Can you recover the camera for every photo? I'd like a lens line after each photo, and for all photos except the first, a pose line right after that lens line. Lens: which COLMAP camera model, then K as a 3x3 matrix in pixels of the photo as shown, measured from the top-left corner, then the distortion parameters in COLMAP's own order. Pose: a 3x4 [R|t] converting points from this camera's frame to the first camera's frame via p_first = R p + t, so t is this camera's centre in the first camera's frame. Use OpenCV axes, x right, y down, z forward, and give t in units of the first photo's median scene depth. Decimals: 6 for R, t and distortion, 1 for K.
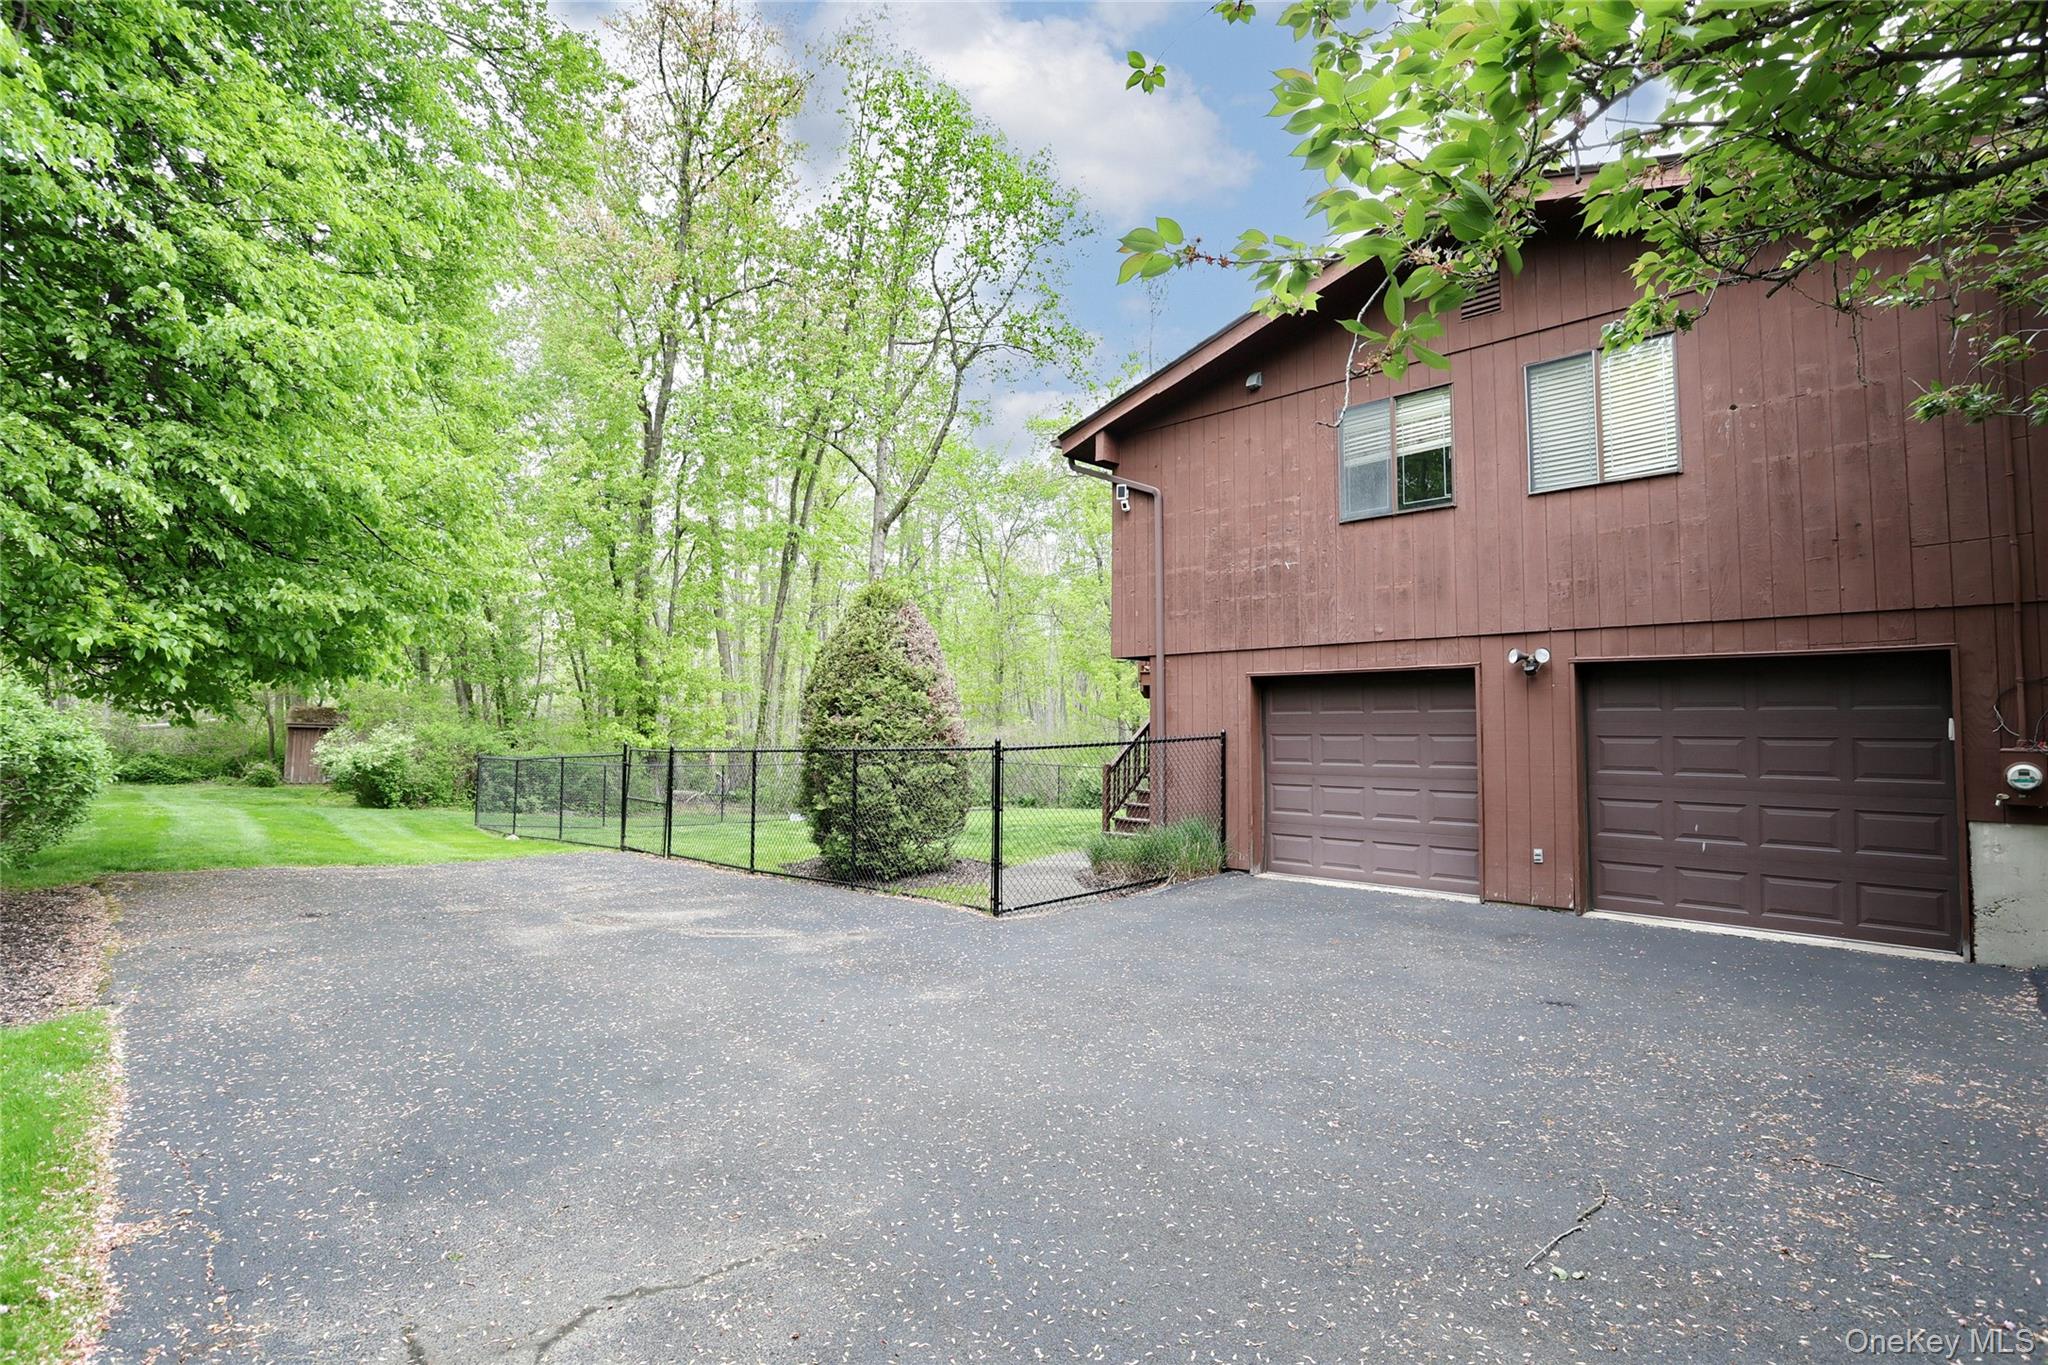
lens RADIAL K [[990.7, 0, 1022.2], [0, 990.7, 671.5], [0, 0, 1]] dist [-0.079469, 0.029314]
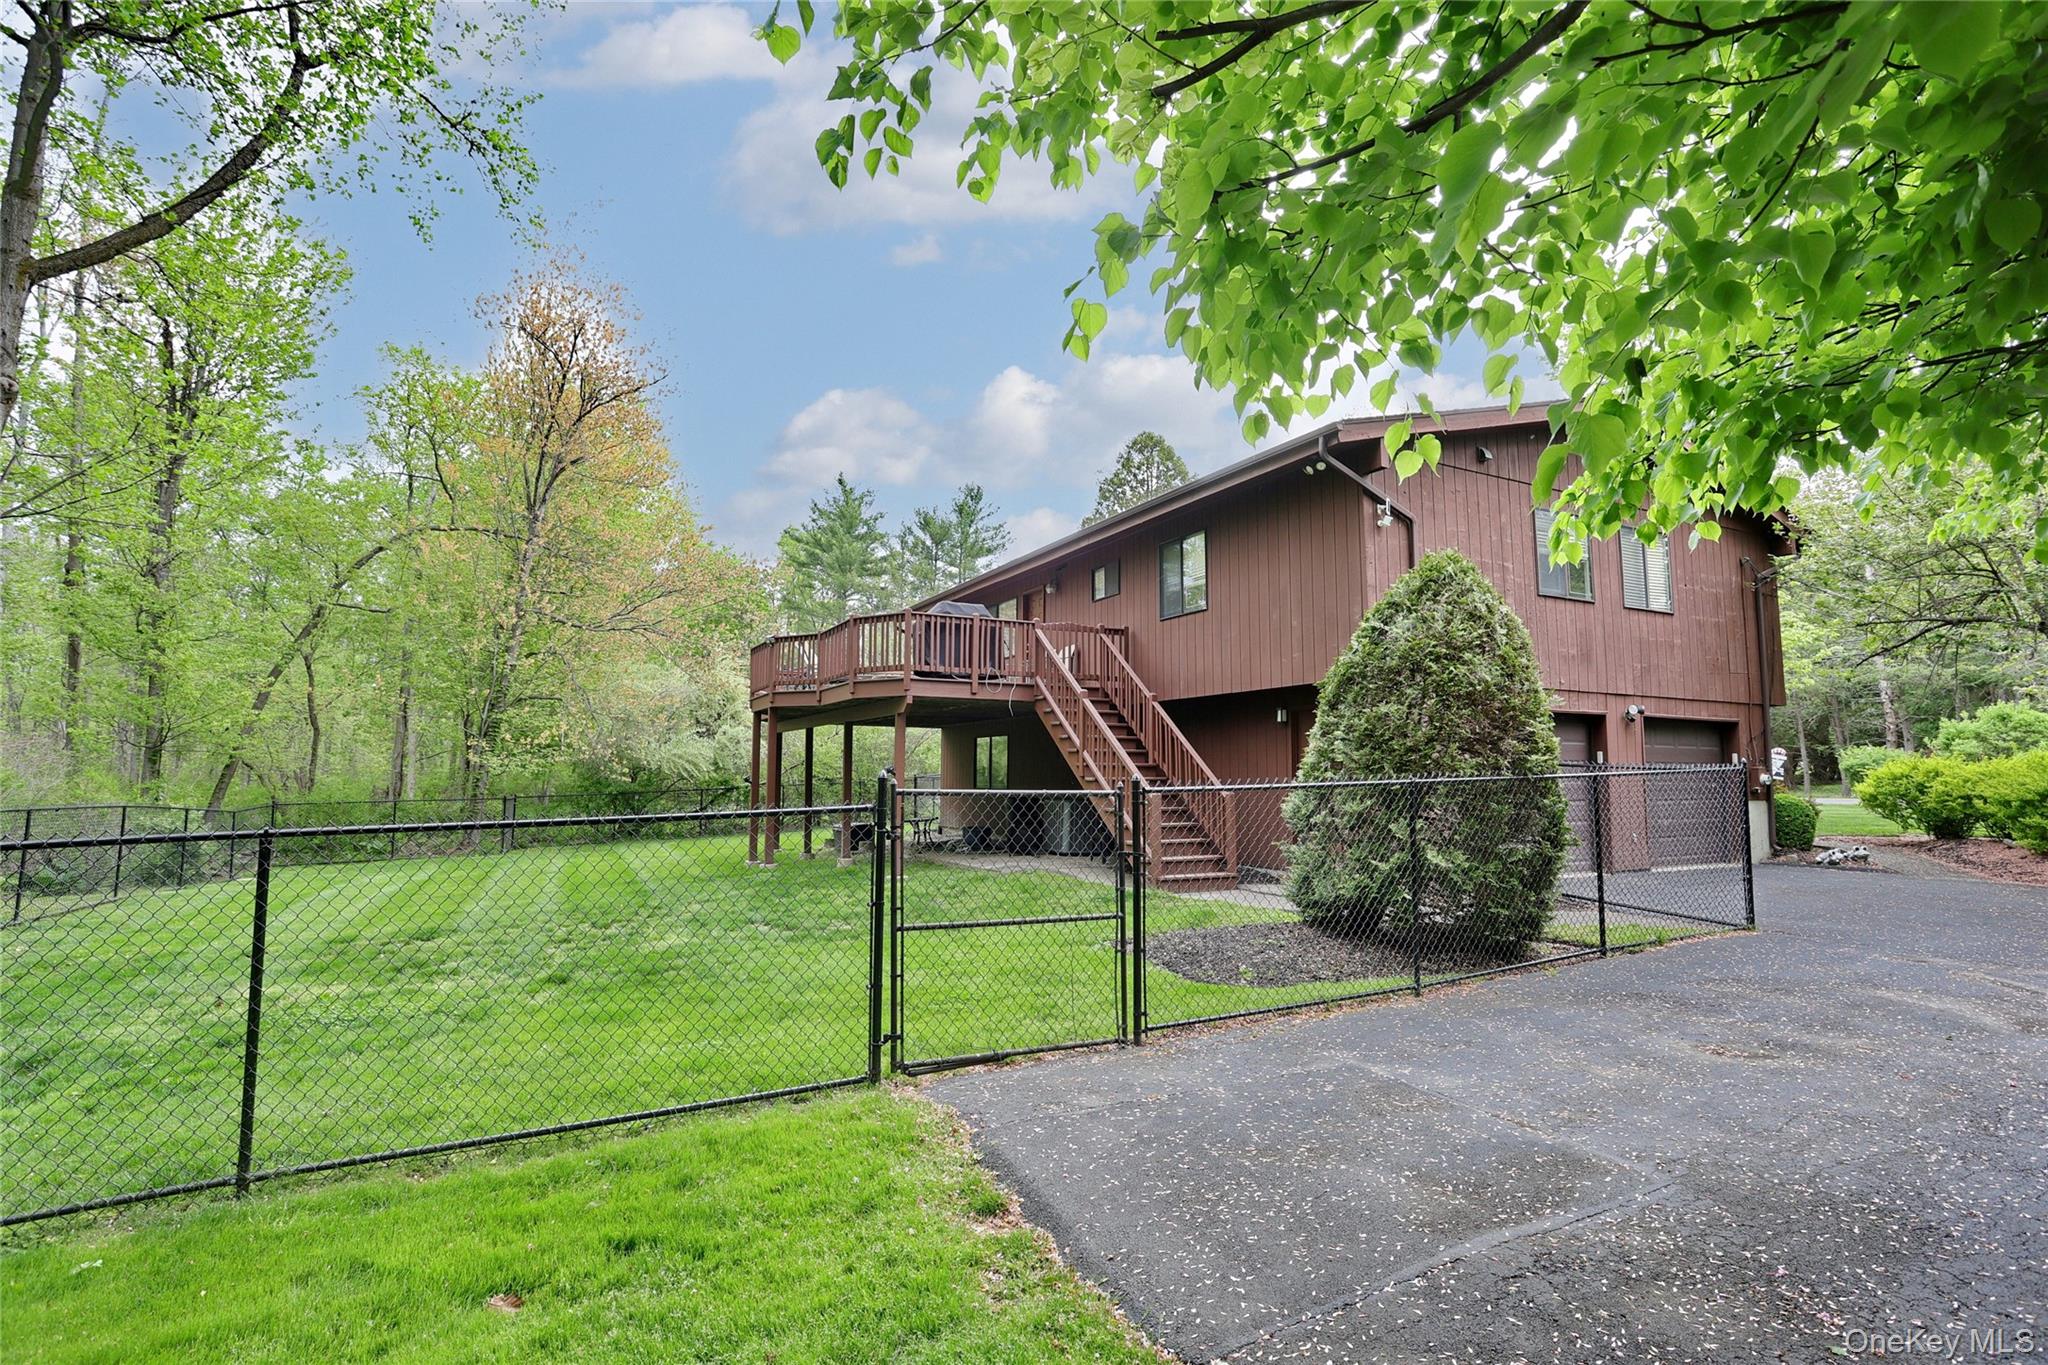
lens RADIAL K [[990.7, 0, 1022.2], [0, 990.7, 671.5], [0, 0, 1]] dist [-0.079469, 0.029314]
pose [[0.317479, 0.070160, 0.945666, -1.331715], [-0.062250, 0.996650, -0.053044, 0.070442], [-0.946220, -0.042027, 0.320783, 1.468049]]
